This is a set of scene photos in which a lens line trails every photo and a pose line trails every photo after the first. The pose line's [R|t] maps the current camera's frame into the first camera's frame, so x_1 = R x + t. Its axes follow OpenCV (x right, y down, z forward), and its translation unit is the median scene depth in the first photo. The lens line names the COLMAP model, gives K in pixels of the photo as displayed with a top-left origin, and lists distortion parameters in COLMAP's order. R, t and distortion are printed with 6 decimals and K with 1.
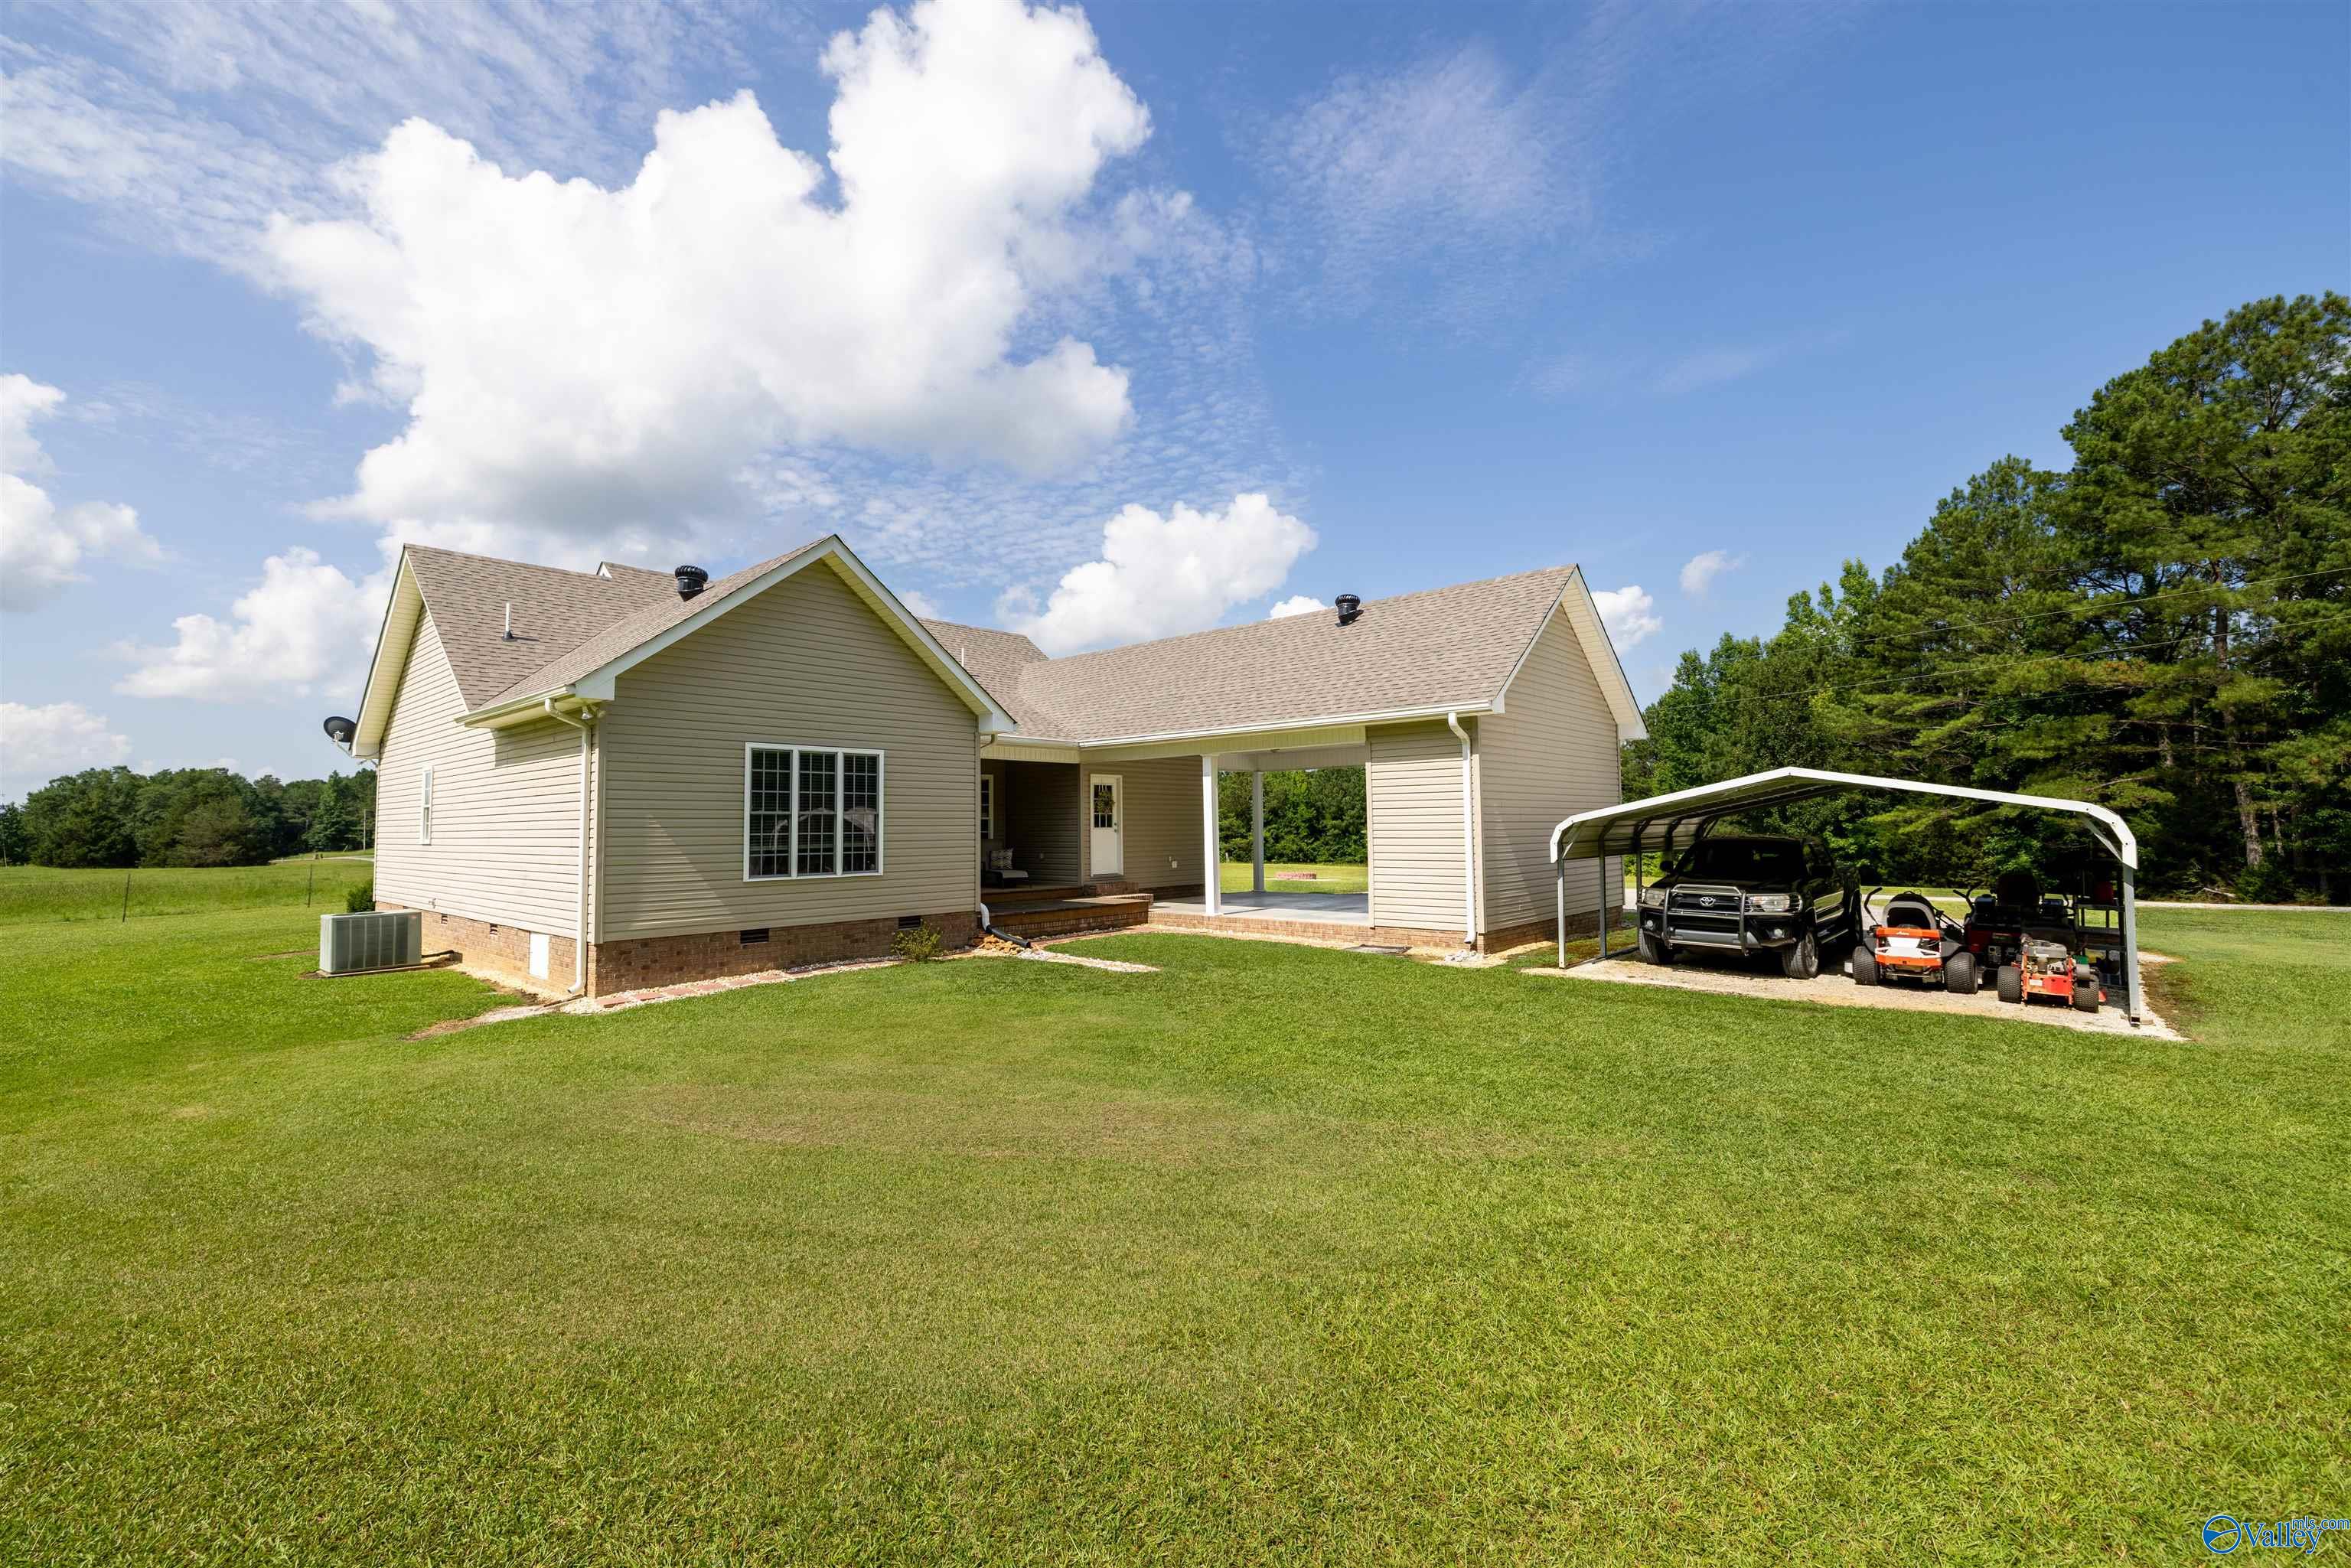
lens RADIAL K [[1017.6, 0, 1206.7], [0, 1017.6, 770.9], [0, 0, 1]] dist [-0.001810, -0.000079]
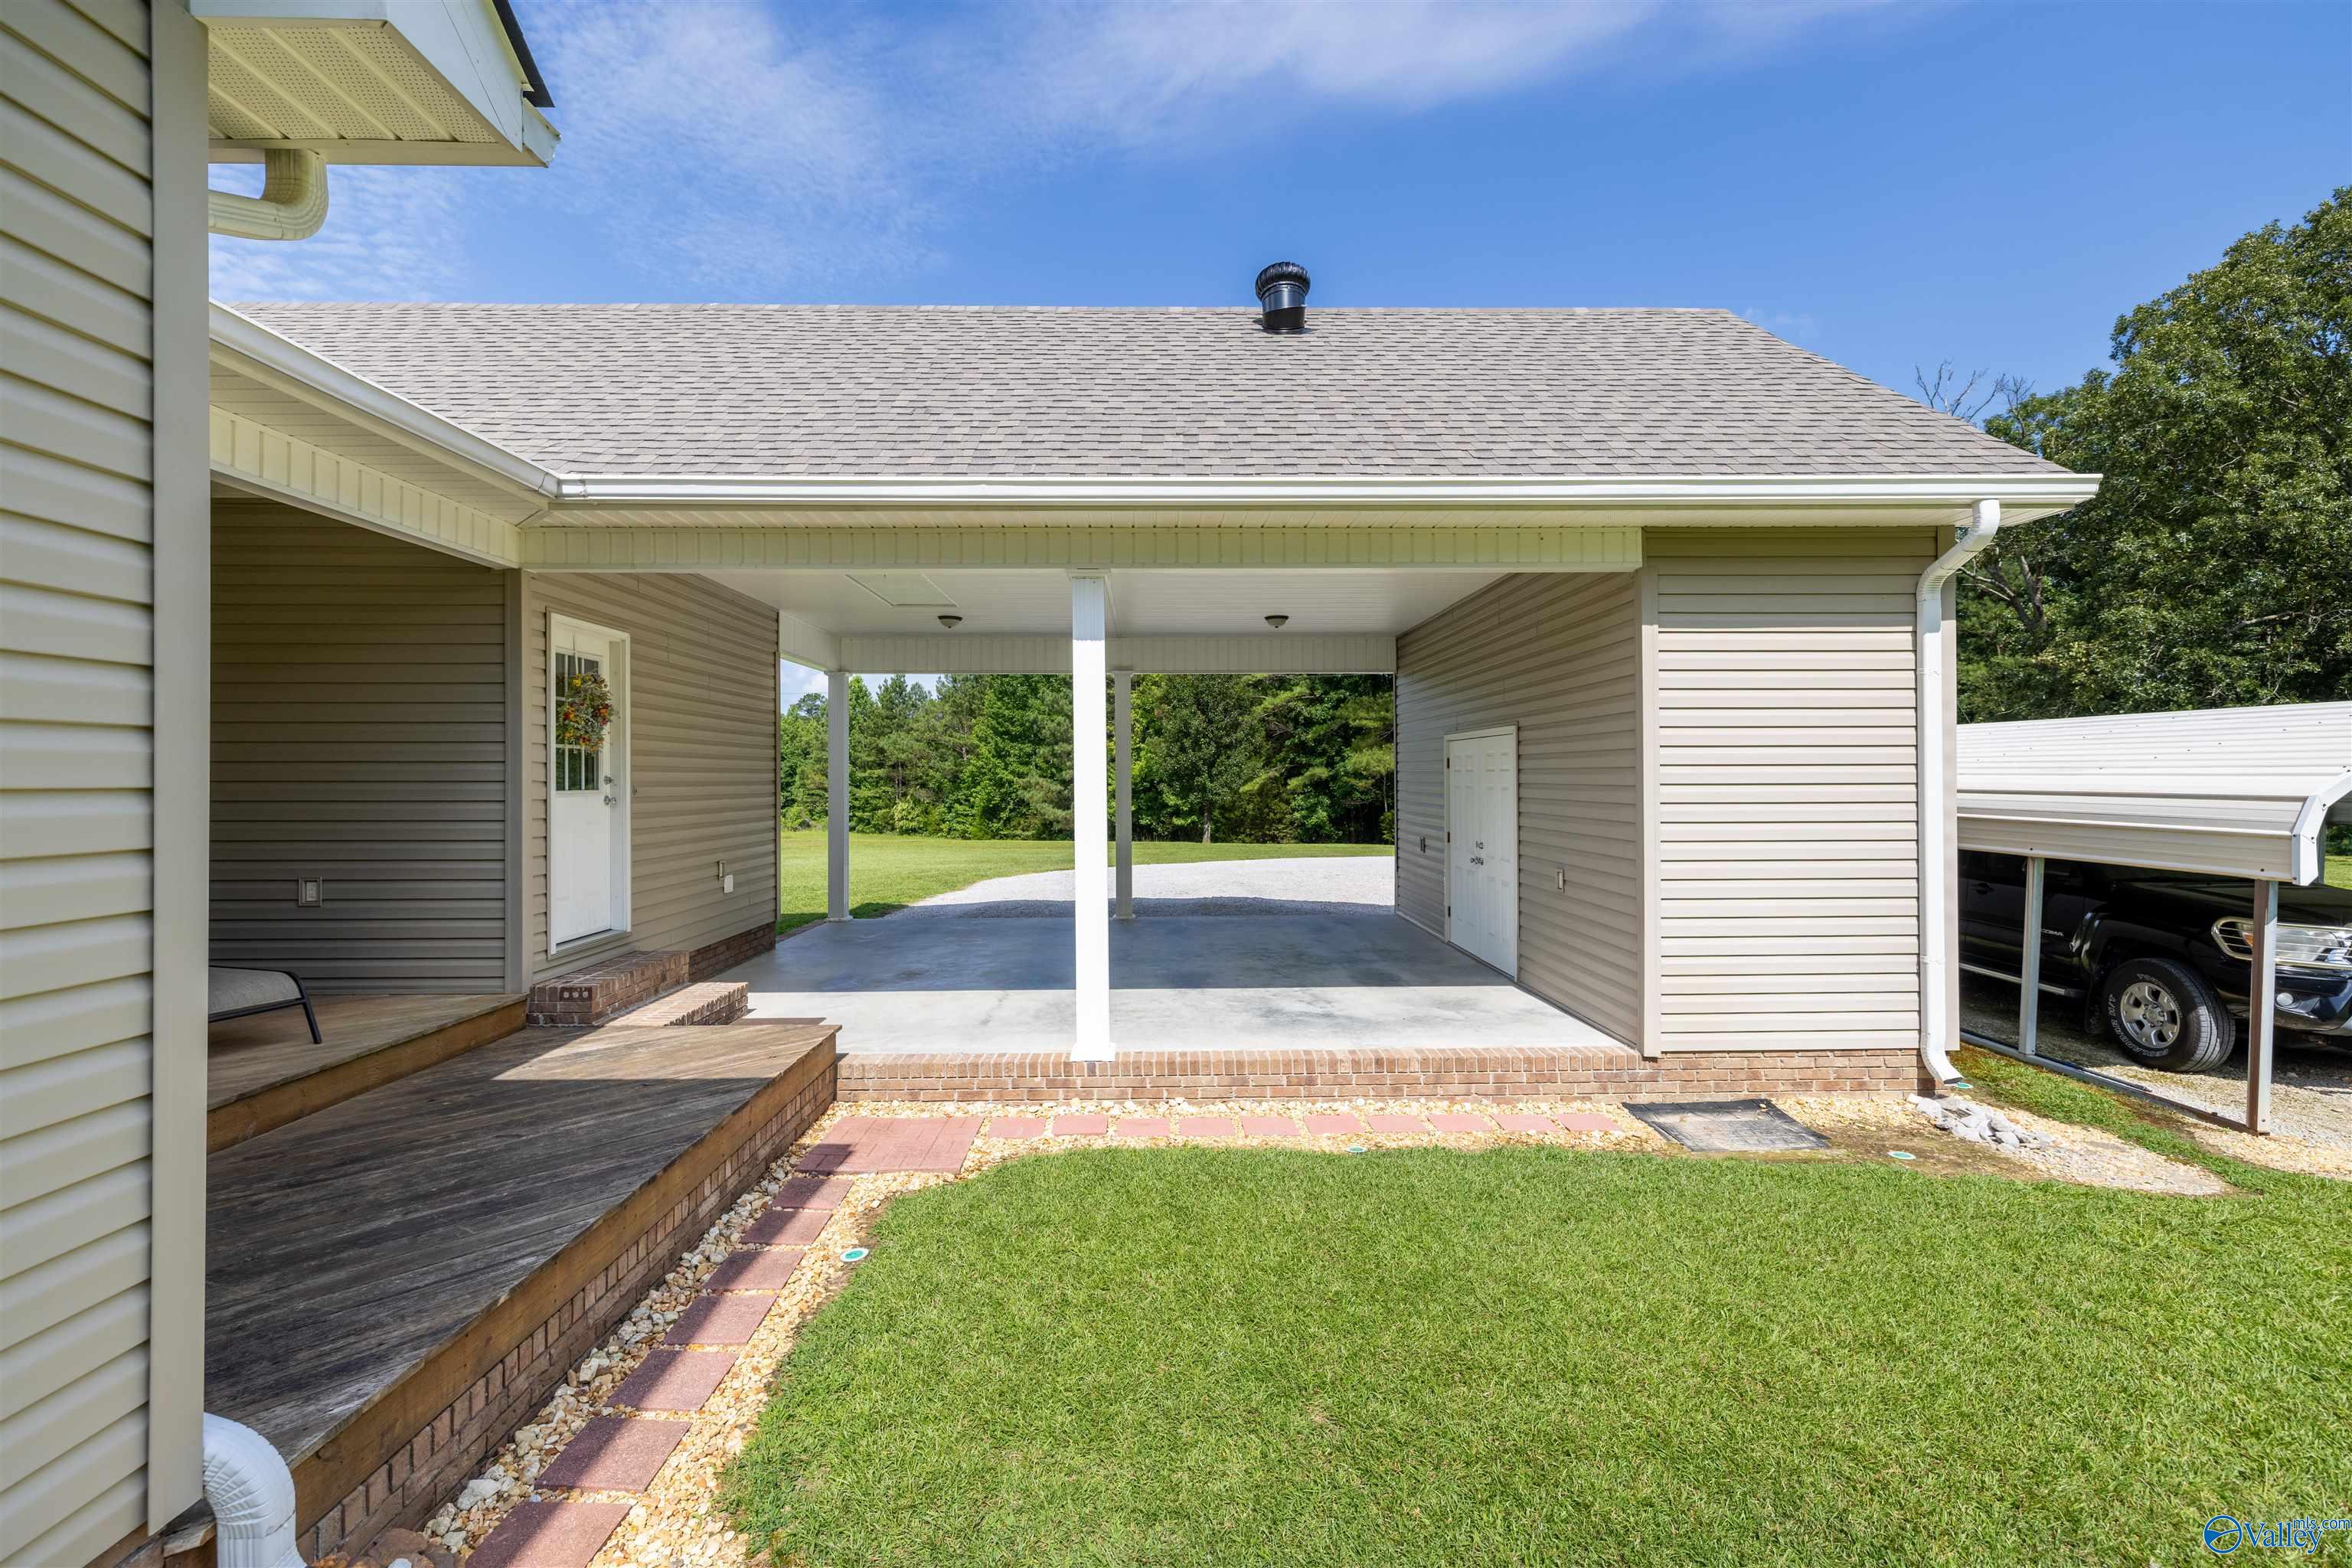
lens RADIAL K [[991.3, 0, 1172.1], [0, 991.3, 770.7], [0, 0, 1]] dist [0.002073, 0.000535]
pose [[0.754763, 0.010838, 0.655908, -0.214922], [-0.037505, 0.998941, 0.026652, 0.044260], [-0.654924, -0.044716, 0.754370, 0.842649]]
